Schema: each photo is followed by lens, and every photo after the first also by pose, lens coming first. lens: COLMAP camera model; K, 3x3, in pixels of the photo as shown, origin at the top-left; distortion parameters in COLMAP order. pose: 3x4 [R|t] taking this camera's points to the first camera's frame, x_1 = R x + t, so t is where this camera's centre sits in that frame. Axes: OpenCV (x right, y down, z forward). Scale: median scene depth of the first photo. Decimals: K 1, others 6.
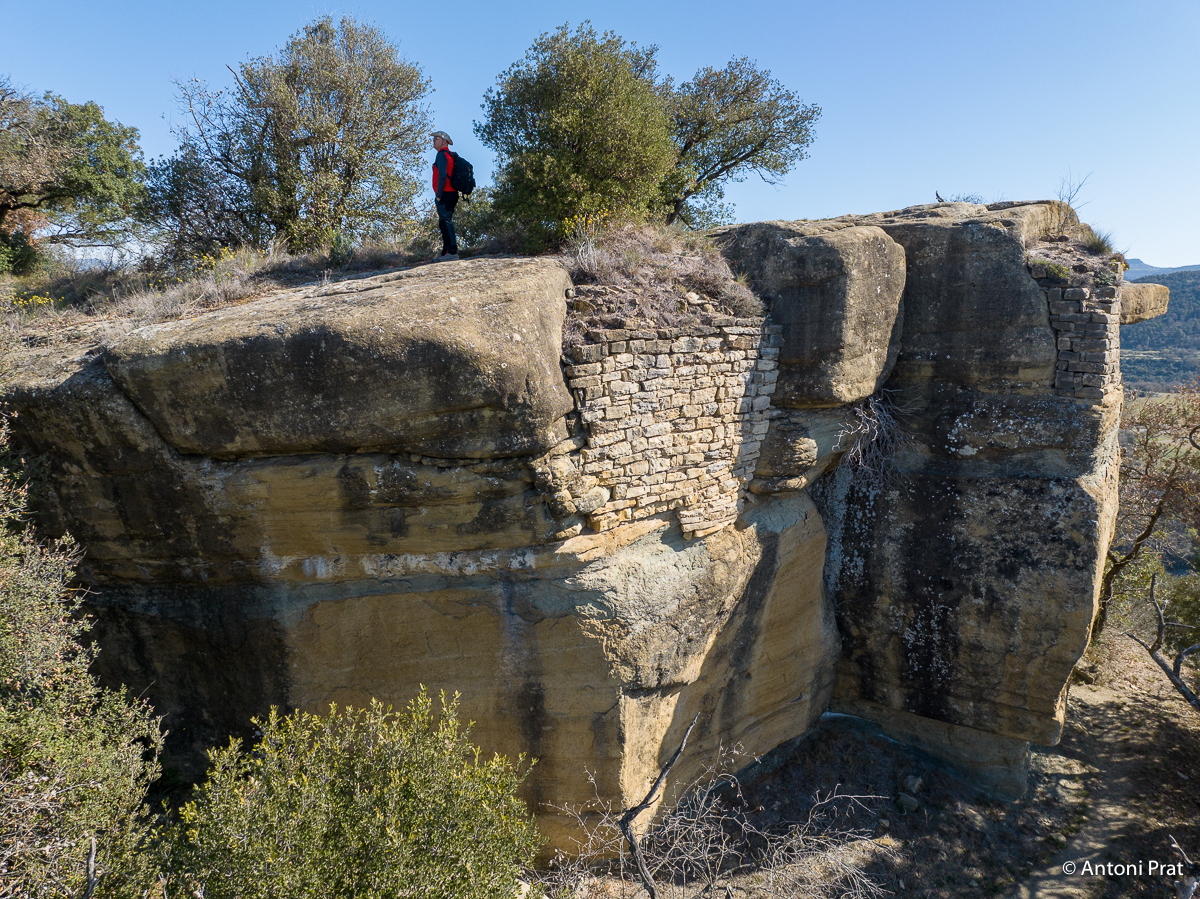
lens RADIAL K [[848.2, 0, 605.7], [0, 848.2, 454.7], [0, 0, 1]] dist [-0.053805, 0.026991]
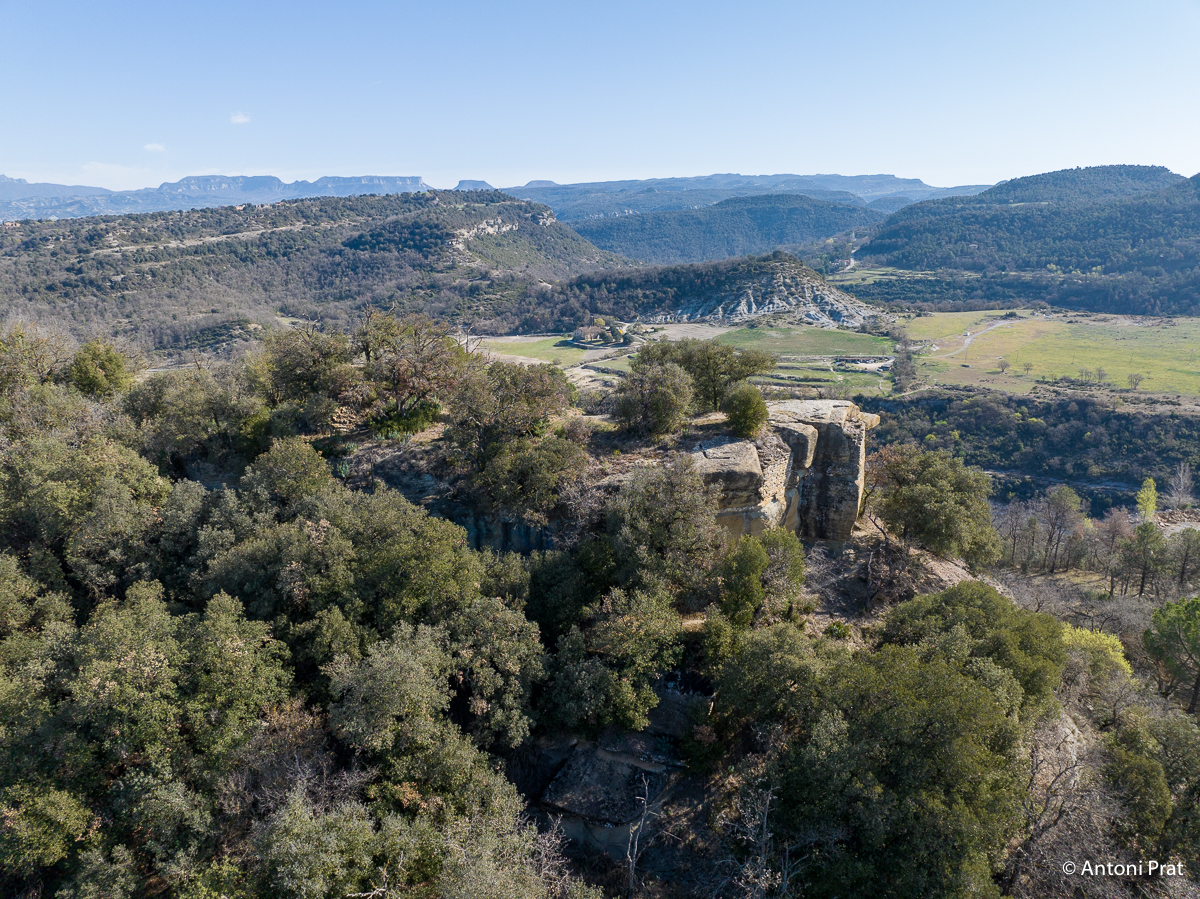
lens RADIAL K [[848.2, 0, 594.1], [0, 848.2, 452.9], [0, 0, 1]] dist [-0.053805, 0.026991]
pose [[0.979148, -0.057171, 0.194940, -1.655120], [0.038963, 0.994619, 0.095994, -0.601105], [-0.199379, -0.086396, 0.976106, -3.086685]]
